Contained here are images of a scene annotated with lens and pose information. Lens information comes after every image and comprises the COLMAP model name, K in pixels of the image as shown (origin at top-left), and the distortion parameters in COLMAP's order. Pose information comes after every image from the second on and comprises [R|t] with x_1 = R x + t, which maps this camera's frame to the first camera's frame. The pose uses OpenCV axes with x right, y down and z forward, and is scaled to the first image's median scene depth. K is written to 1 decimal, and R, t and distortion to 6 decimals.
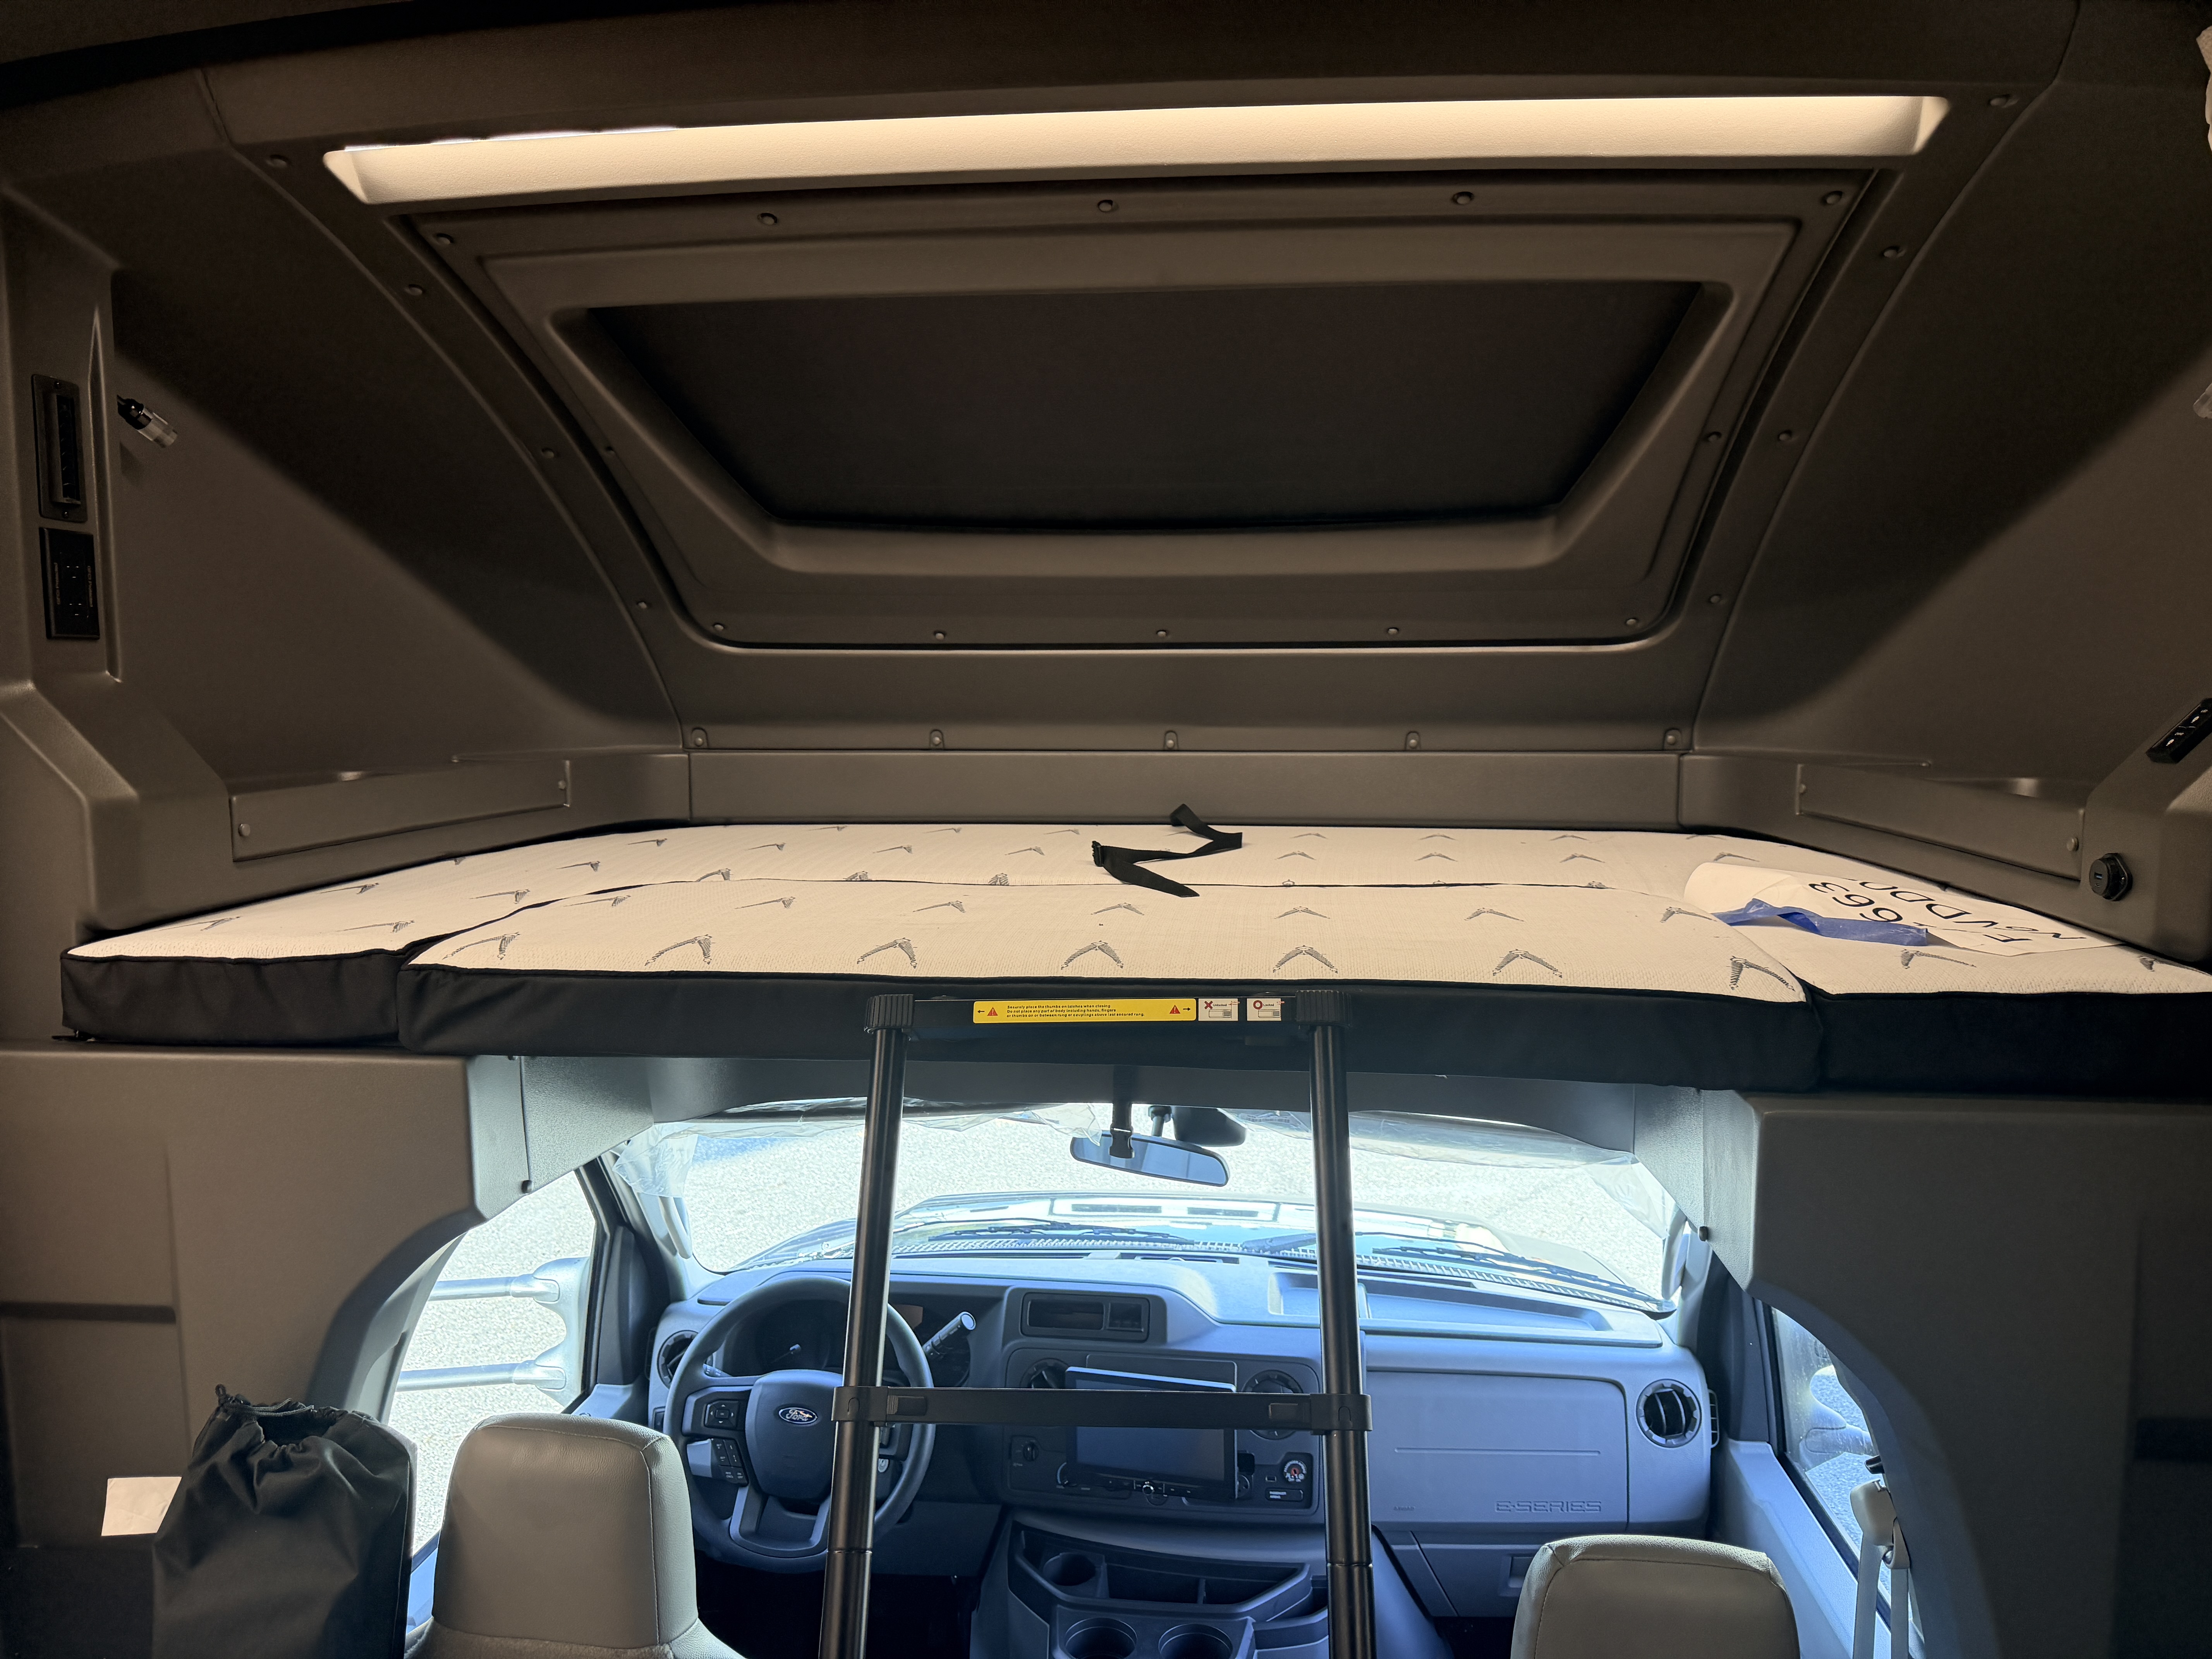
lens RADIAL K [[1589.8, 0, 1095.7], [0, 1589.8, 860.2], [0, 0, 1]] dist [0.039147, -0.050845]
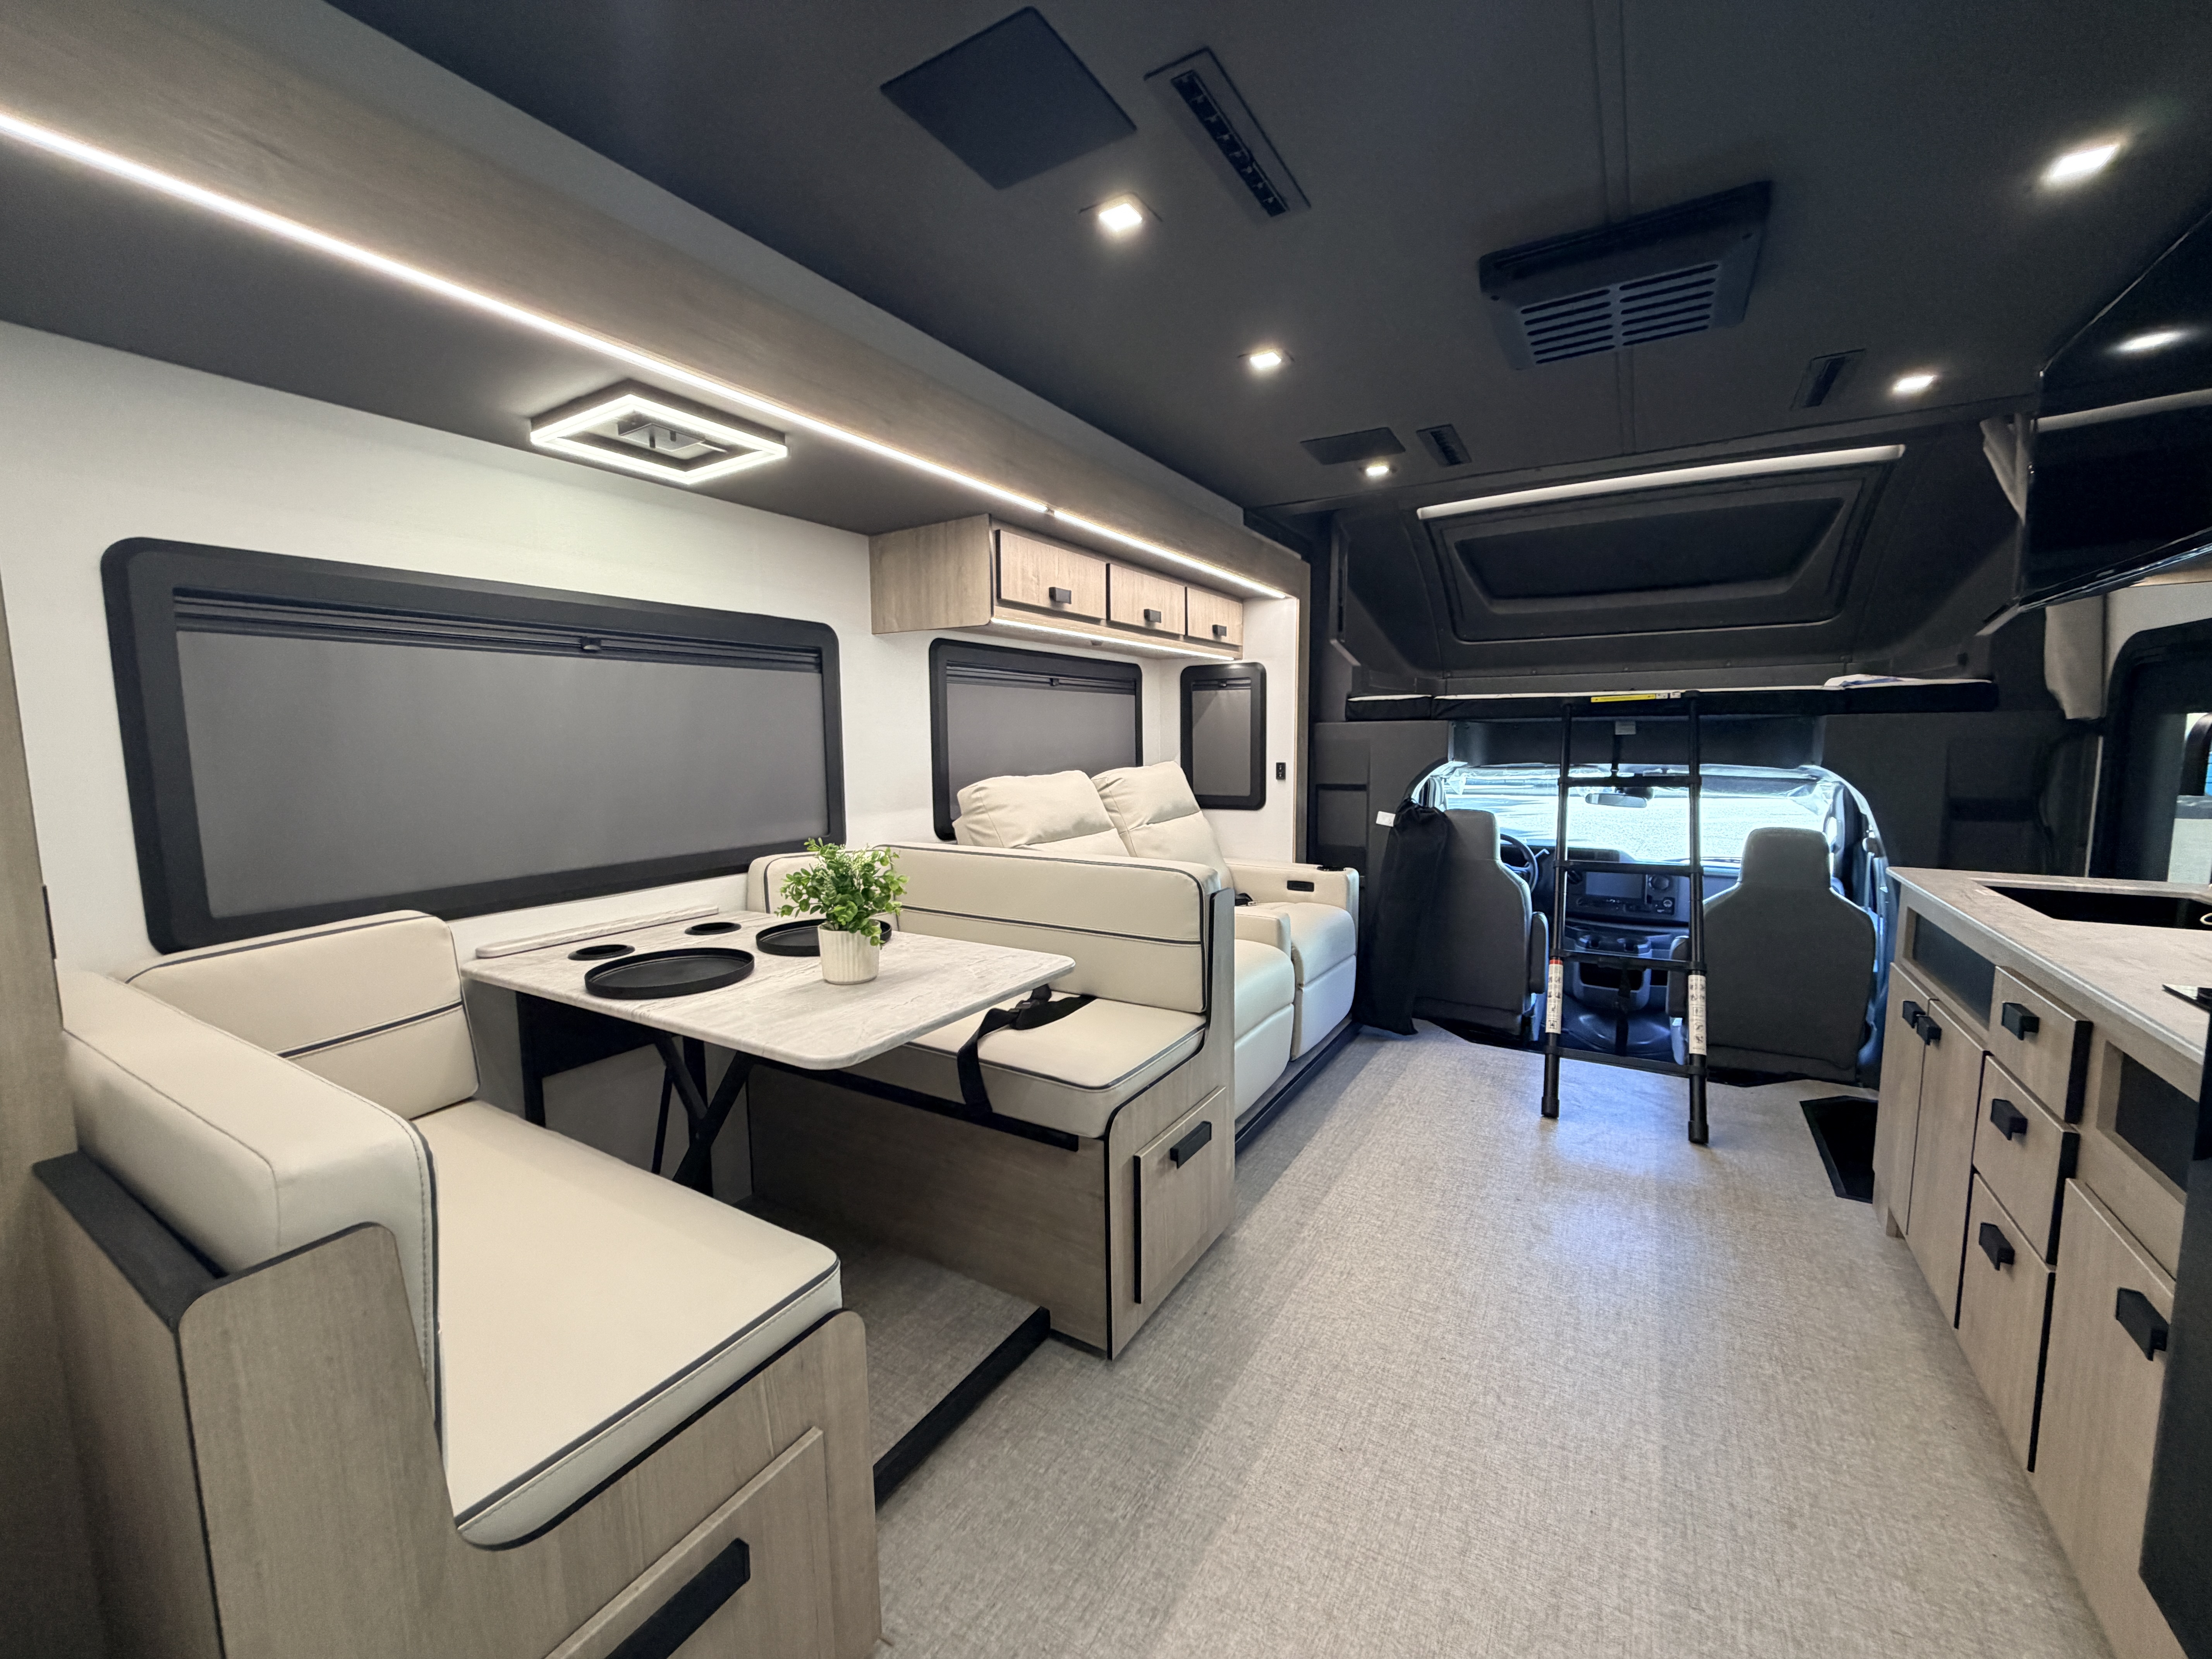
lens RADIAL K [[880.5, 0, 1101.0], [0, 880.5, 828.3], [0, 0, 1]] dist [-0.000037, 0.000107]
pose [[0.905845, 0.038772, -0.421831, -0.220180], [-0.039210, 0.999202, 0.007640, 0.400144], [0.421791, 0.009620, 0.906642, -1.394732]]
